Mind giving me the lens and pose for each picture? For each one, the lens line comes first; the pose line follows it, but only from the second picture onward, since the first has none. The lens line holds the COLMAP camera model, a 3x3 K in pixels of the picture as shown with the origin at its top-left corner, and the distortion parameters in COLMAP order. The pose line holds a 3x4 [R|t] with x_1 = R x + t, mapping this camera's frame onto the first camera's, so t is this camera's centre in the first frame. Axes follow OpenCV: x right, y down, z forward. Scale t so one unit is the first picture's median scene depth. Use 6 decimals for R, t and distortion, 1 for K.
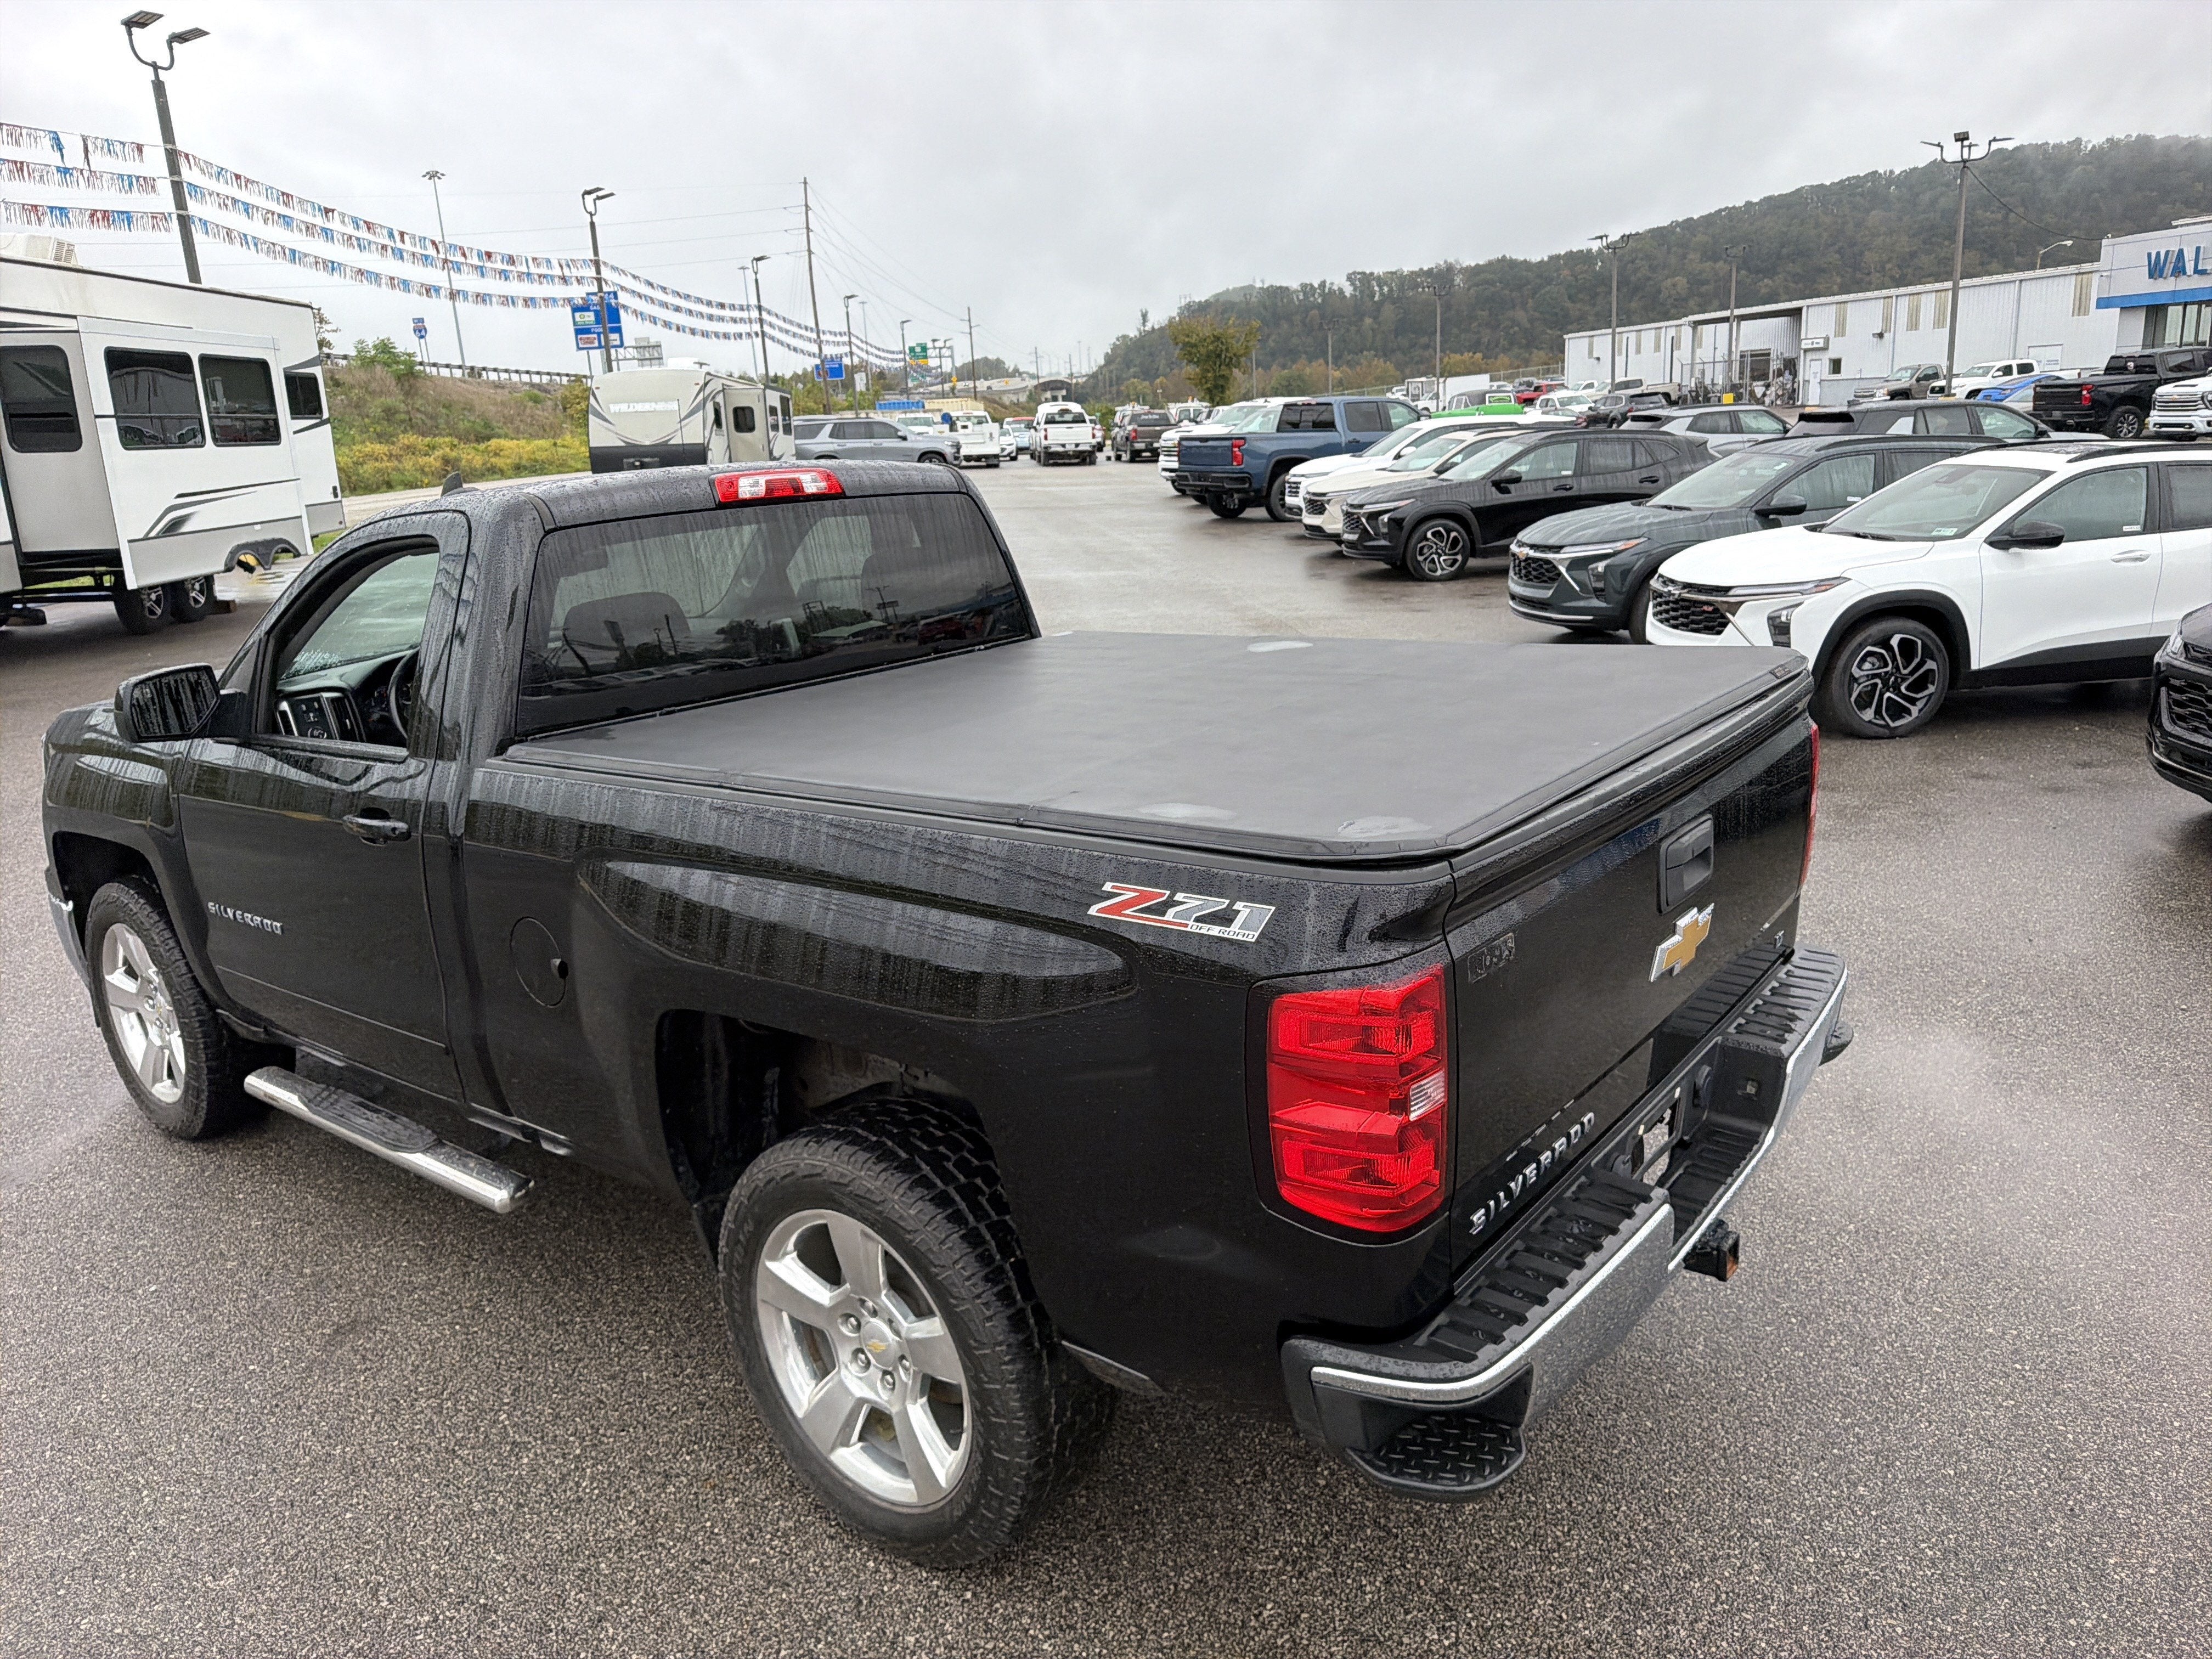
lens RADIAL K [[1542.4, 0, 1126.1], [0, 1542.4, 835.8], [0, 0, 1]] dist [0.004249, -0.011115]
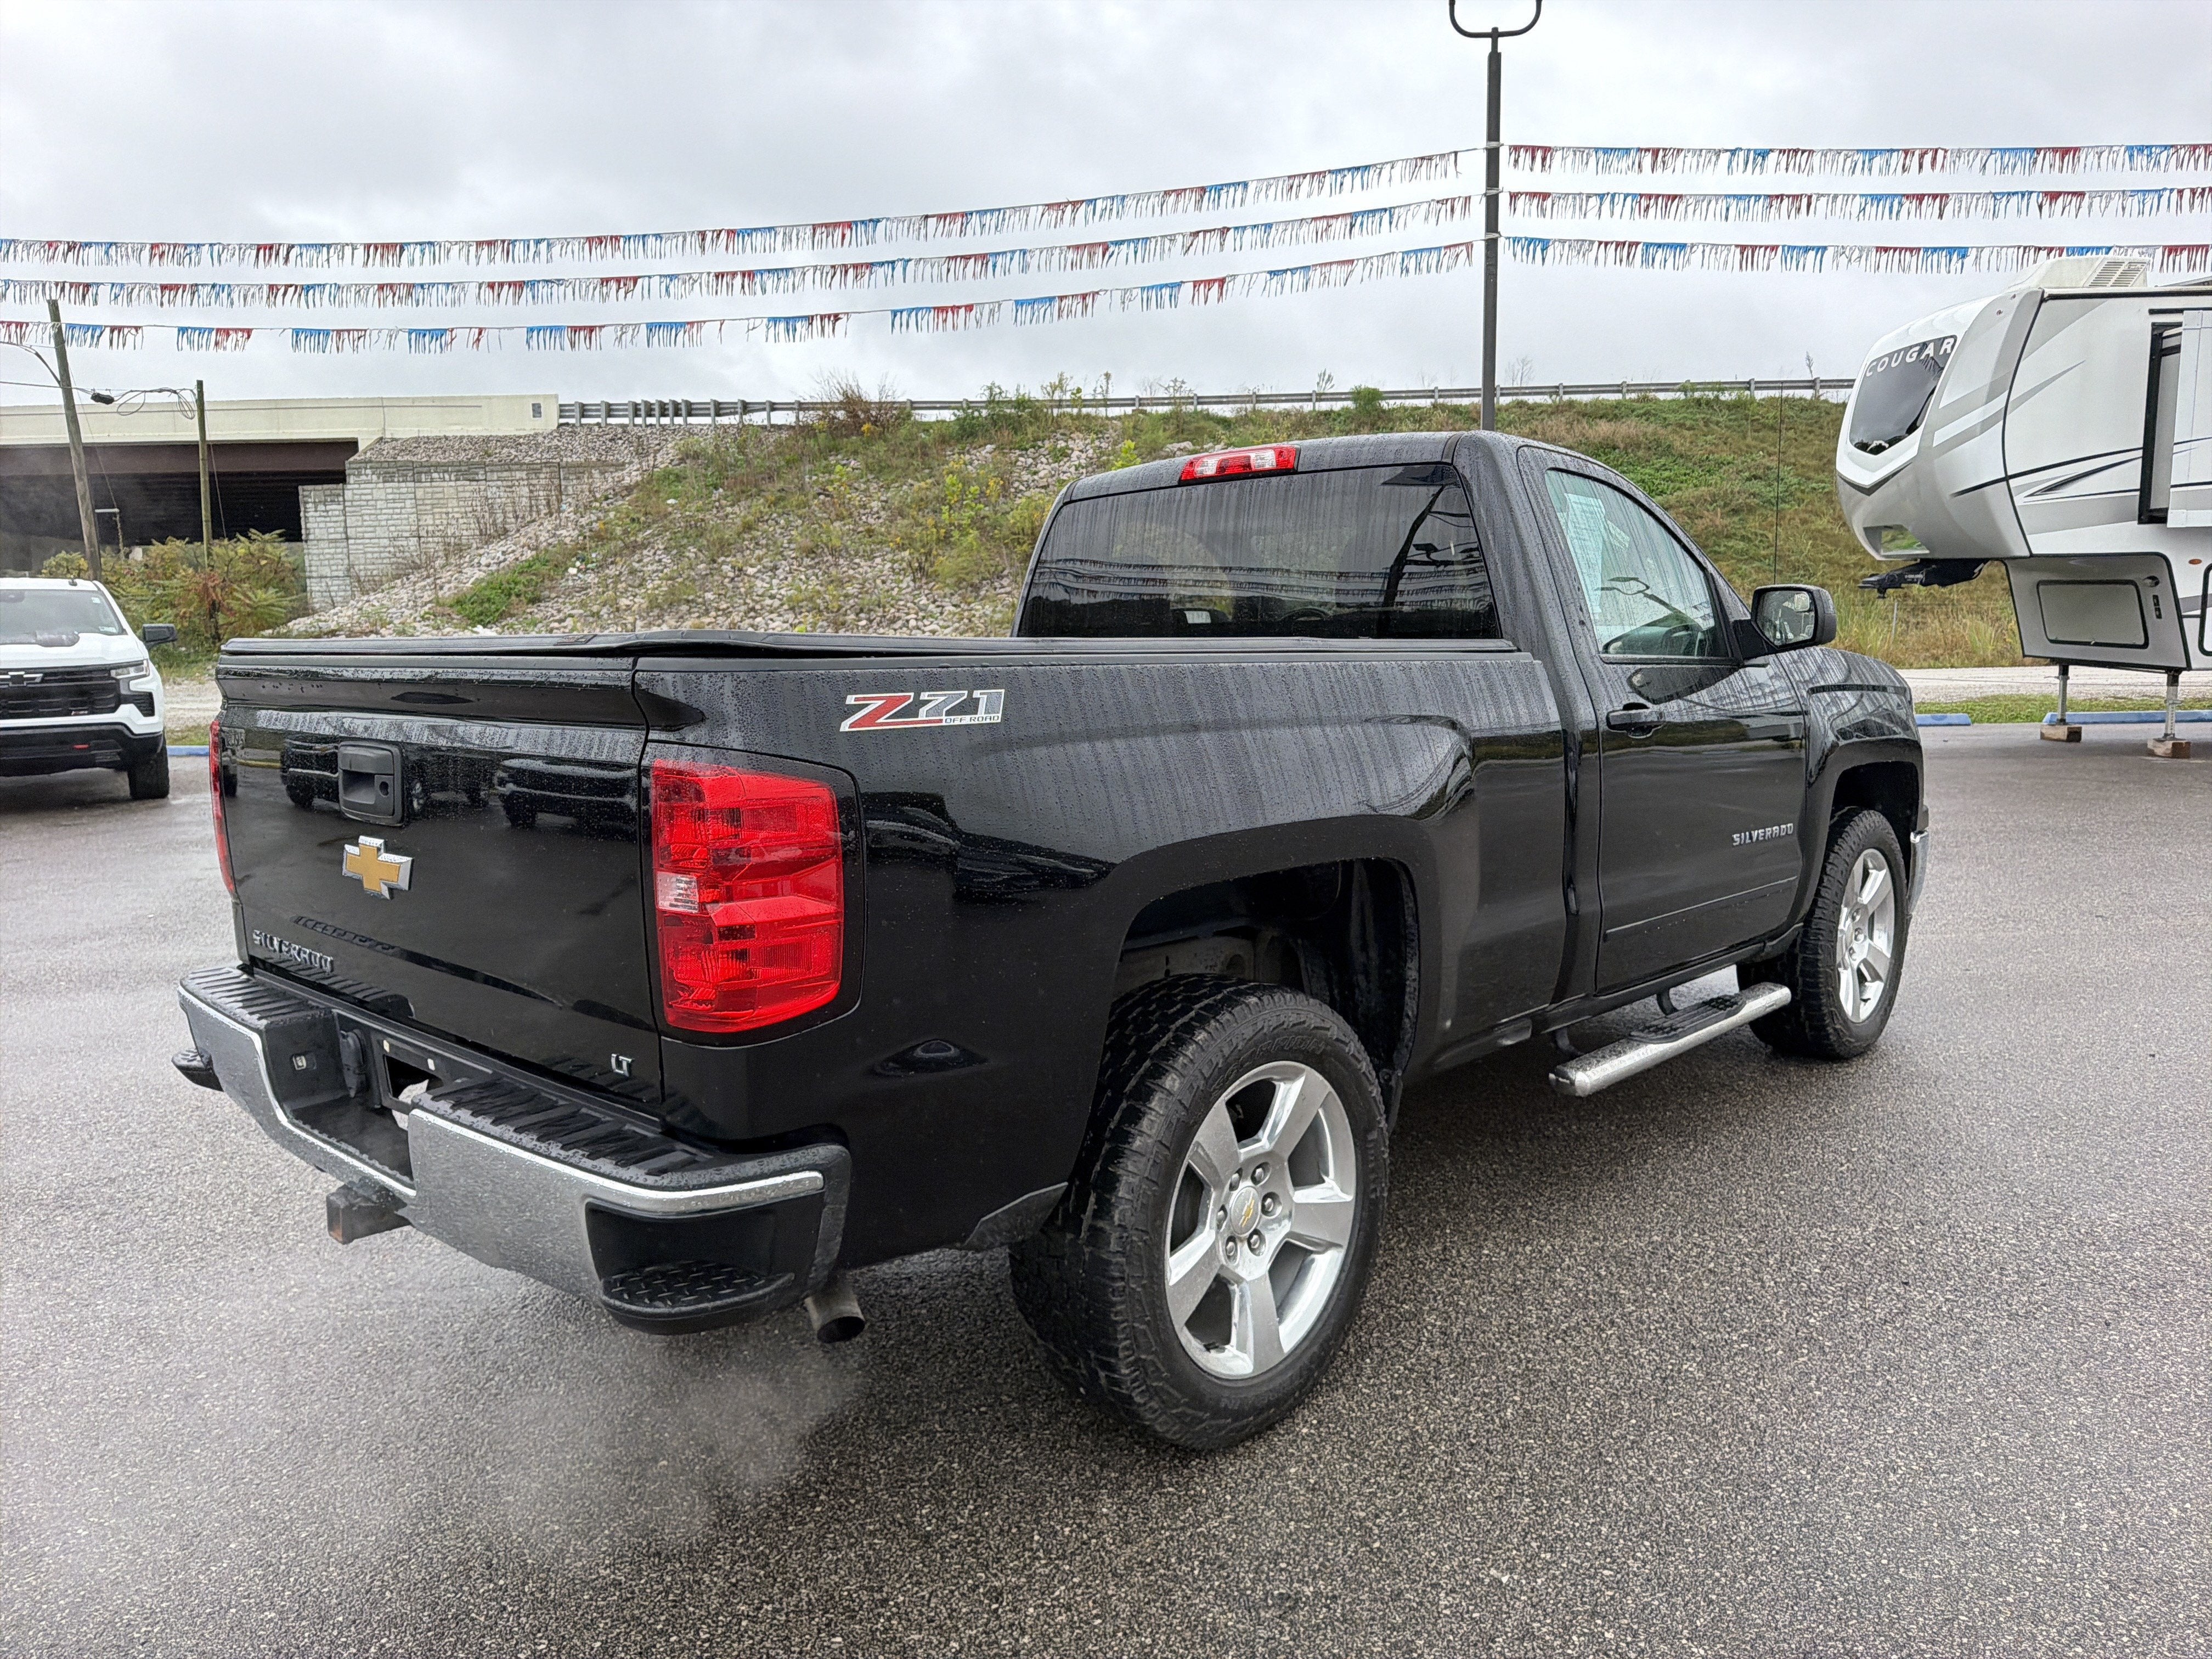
lens RADIAL K [[1558.0, 0, 1092.3], [0, 1558.0, 826.9], [0, 0, 1]] dist [0.034114, -0.032302]
pose [[-0.071901, 0.174184, -0.982085, 0.273391], [-0.244315, 0.951562, 0.186657, -0.051489], [0.967027, 0.253359, -0.025863, 0.310478]]
